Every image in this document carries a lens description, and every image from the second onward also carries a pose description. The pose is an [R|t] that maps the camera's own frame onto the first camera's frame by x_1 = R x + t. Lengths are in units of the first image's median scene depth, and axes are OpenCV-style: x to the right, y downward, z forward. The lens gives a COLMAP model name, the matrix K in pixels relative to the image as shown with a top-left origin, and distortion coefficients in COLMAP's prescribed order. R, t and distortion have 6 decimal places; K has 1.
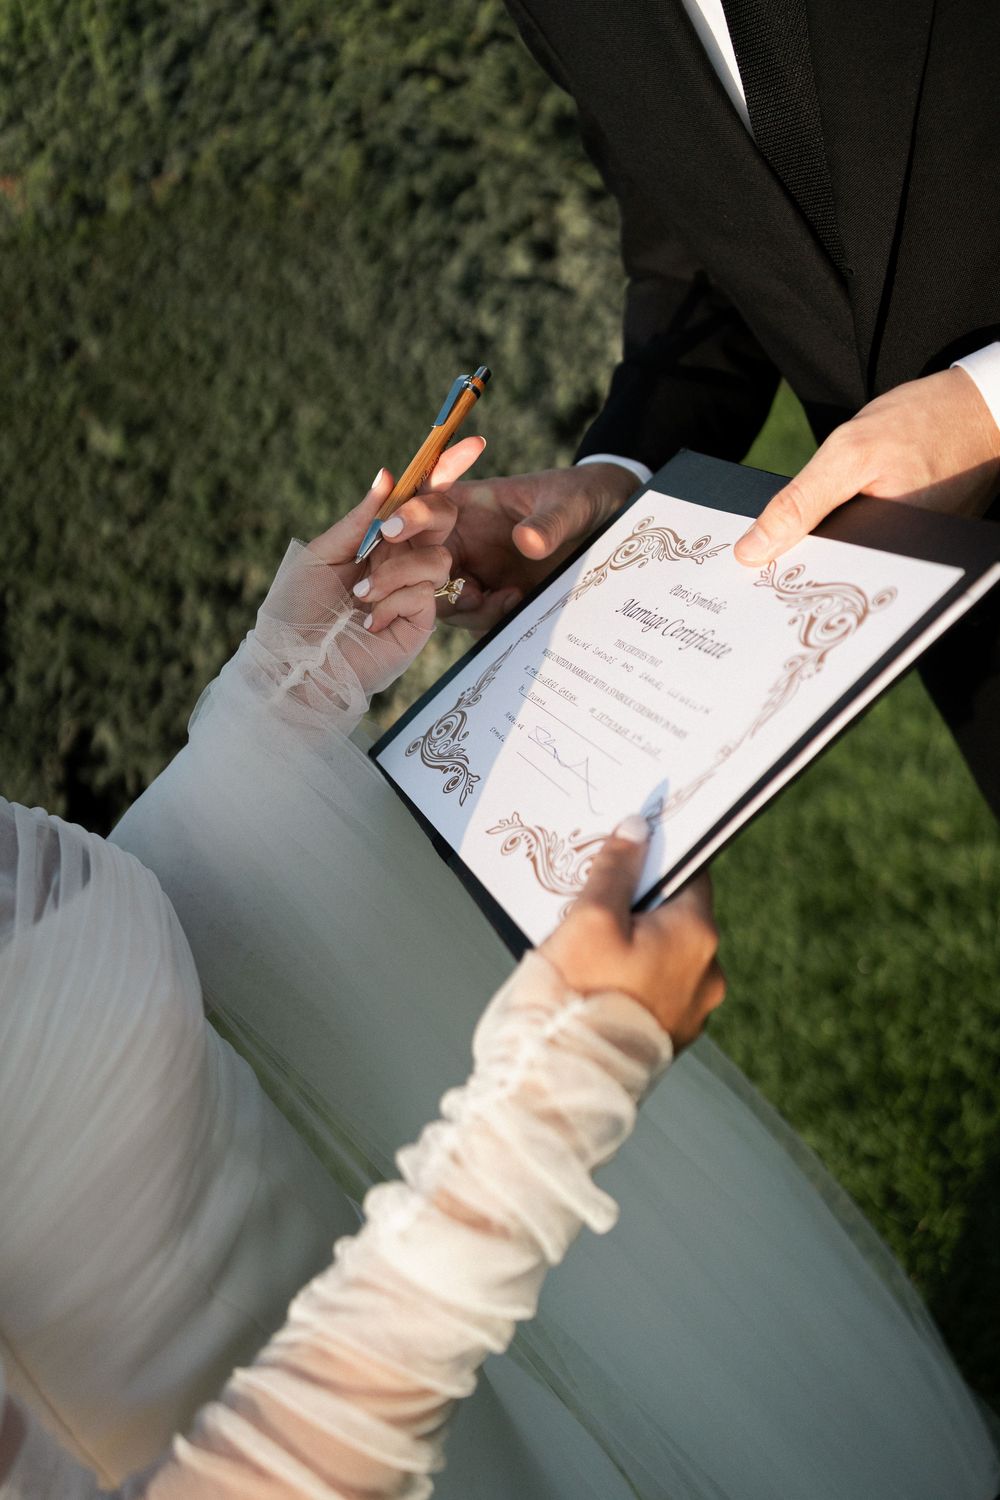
lens RADIAL K [[1580.5, 0, 500.0], [0, 1580.5, 750.0], [0, 0, 1]] dist [-0.008630, 0.003169]
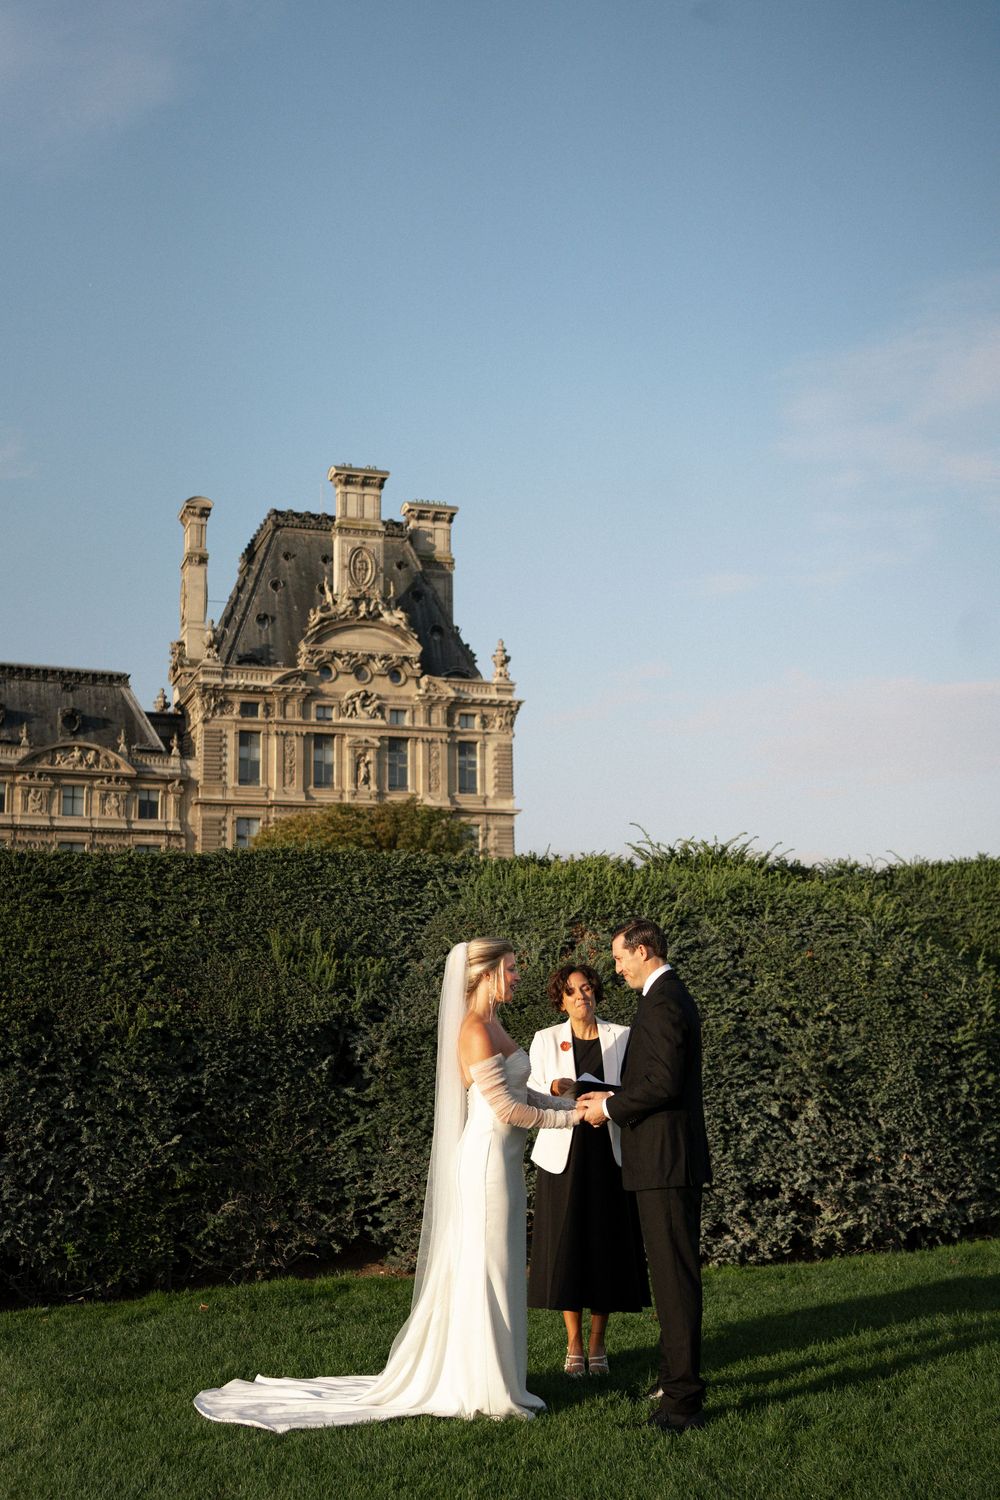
lens RADIAL K [[1602.8, 0, 483.0], [0, 1602.8, 775.3], [0, 0, 1]] dist [-0.005789, 0.002744]
pose [[0.794210, 0.479321, -0.373473, 0.296799], [-0.597876, 0.726174, -0.339433, 0.328127], [0.108509, 0.492872, 0.863309, -1.117267]]
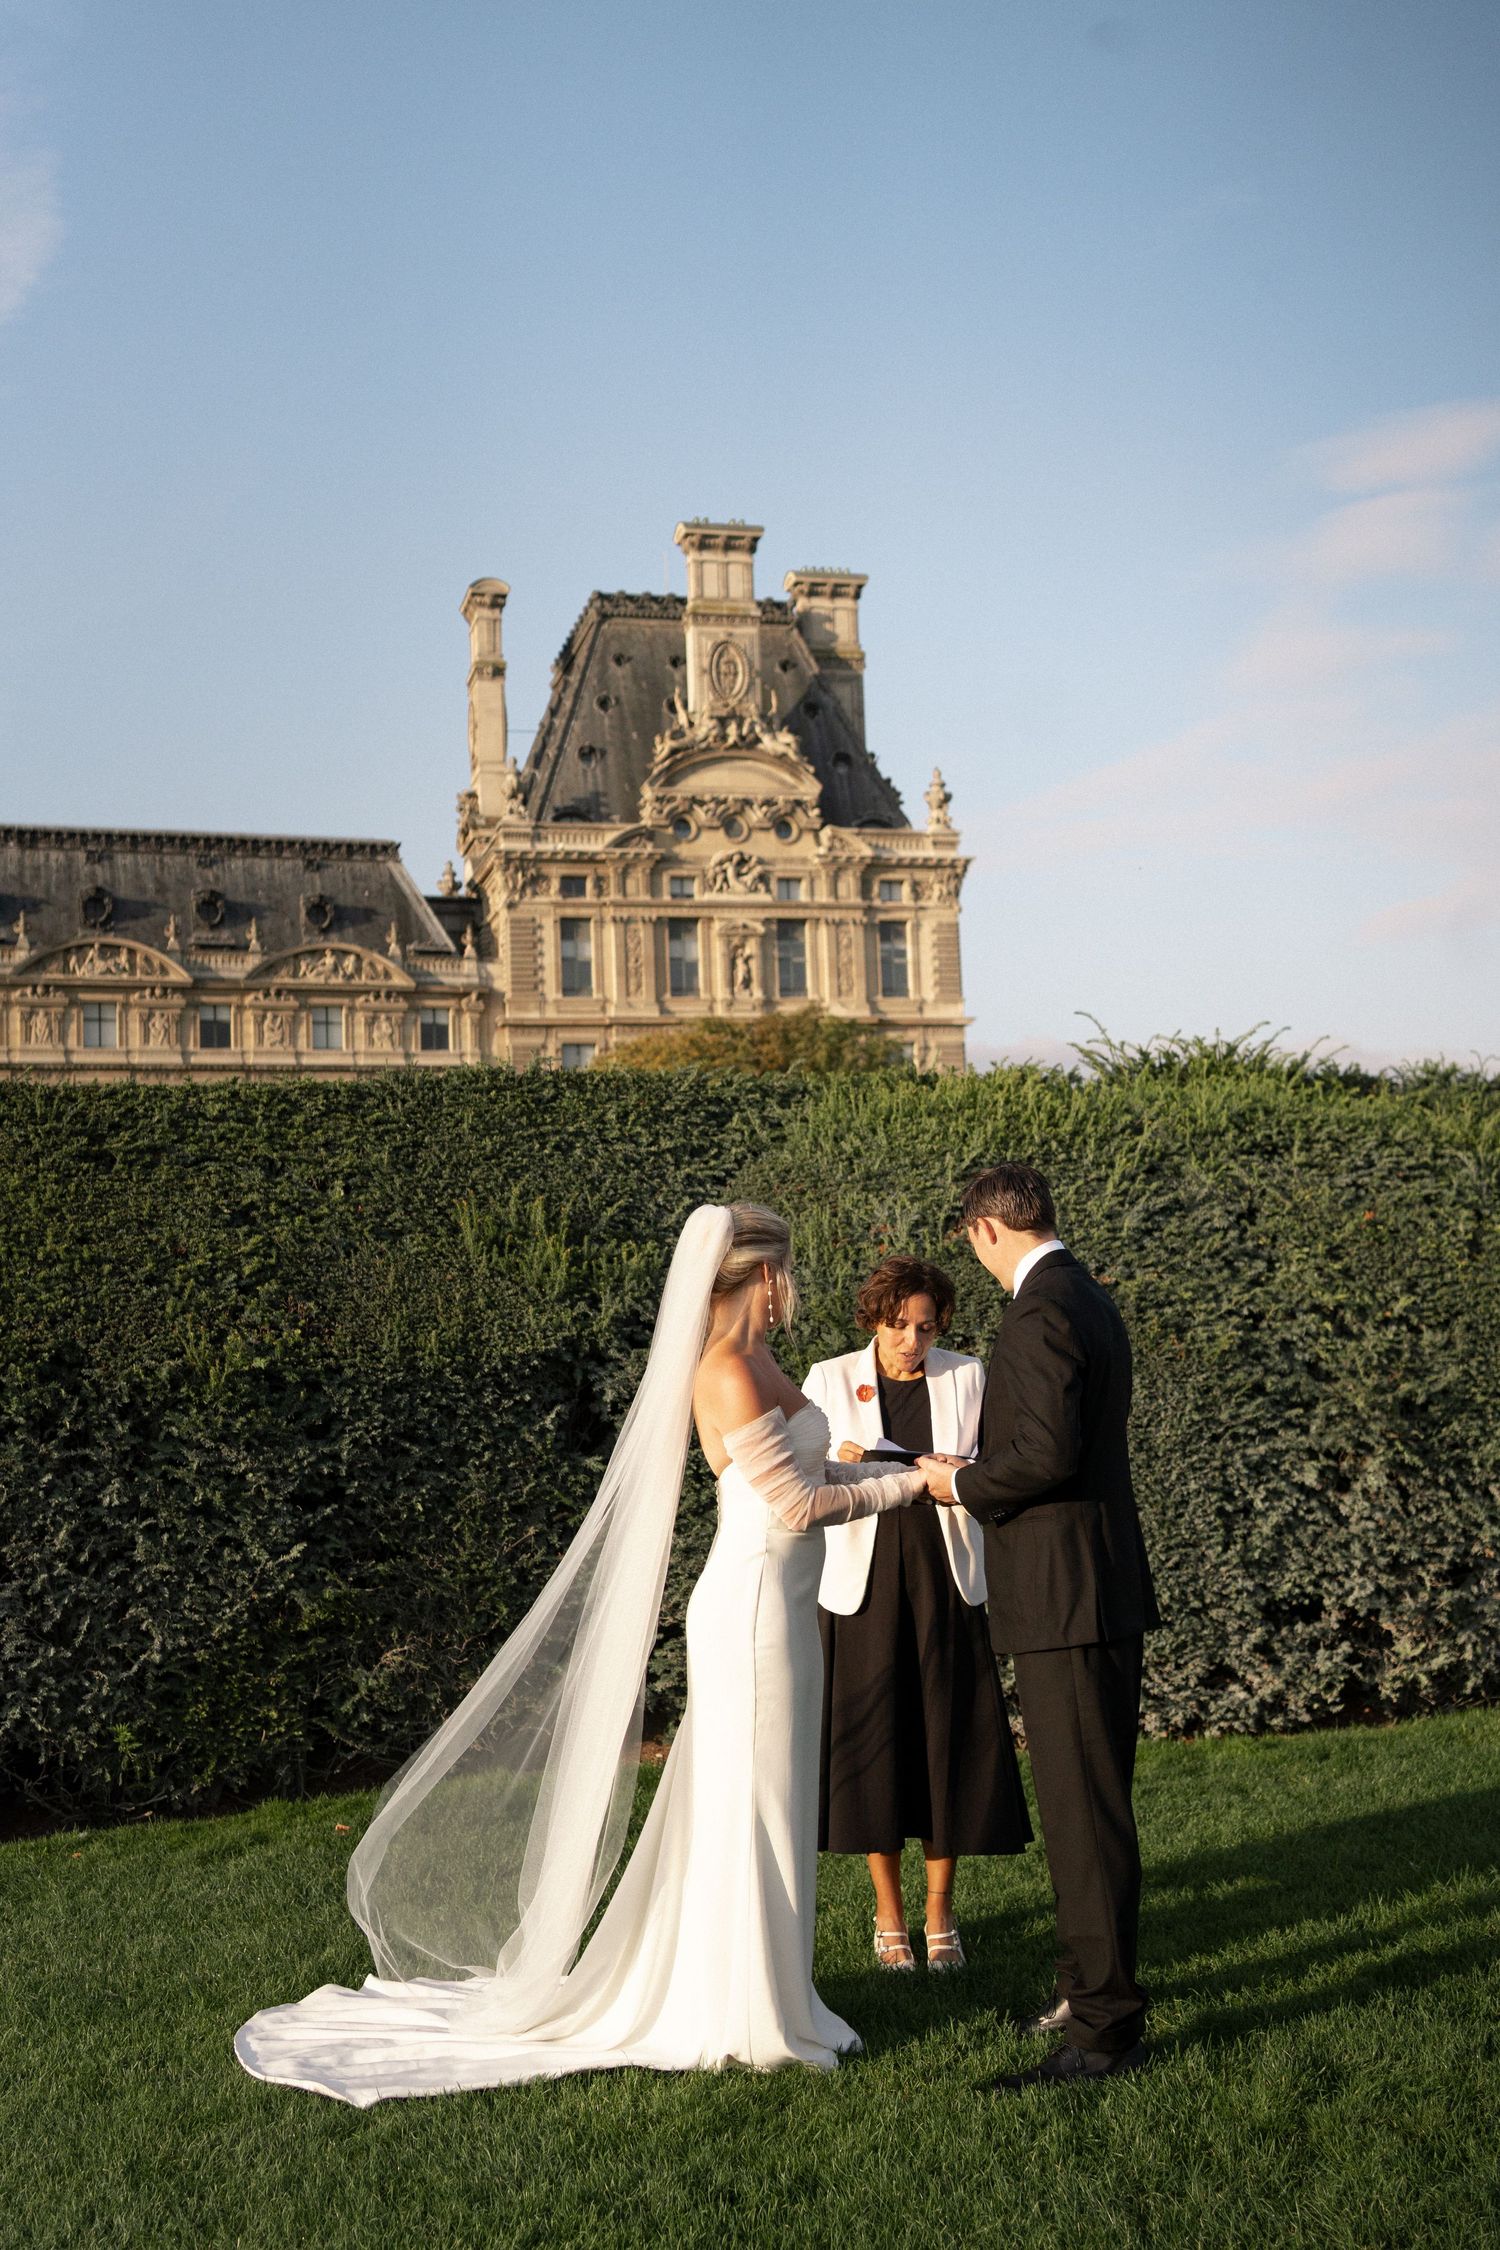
lens RADIAL K [[2322.4, 0, 750.0], [0, 2322.4, 1125.0], [0, 0, 1]] dist [-0.006632, 0.005504]
pose [[0.782068, 0.477018, -0.401027, 0.280056], [-0.593692, 0.765937, -0.246721, 0.197136], [0.189471, 0.431039, 0.882217, -0.838563]]
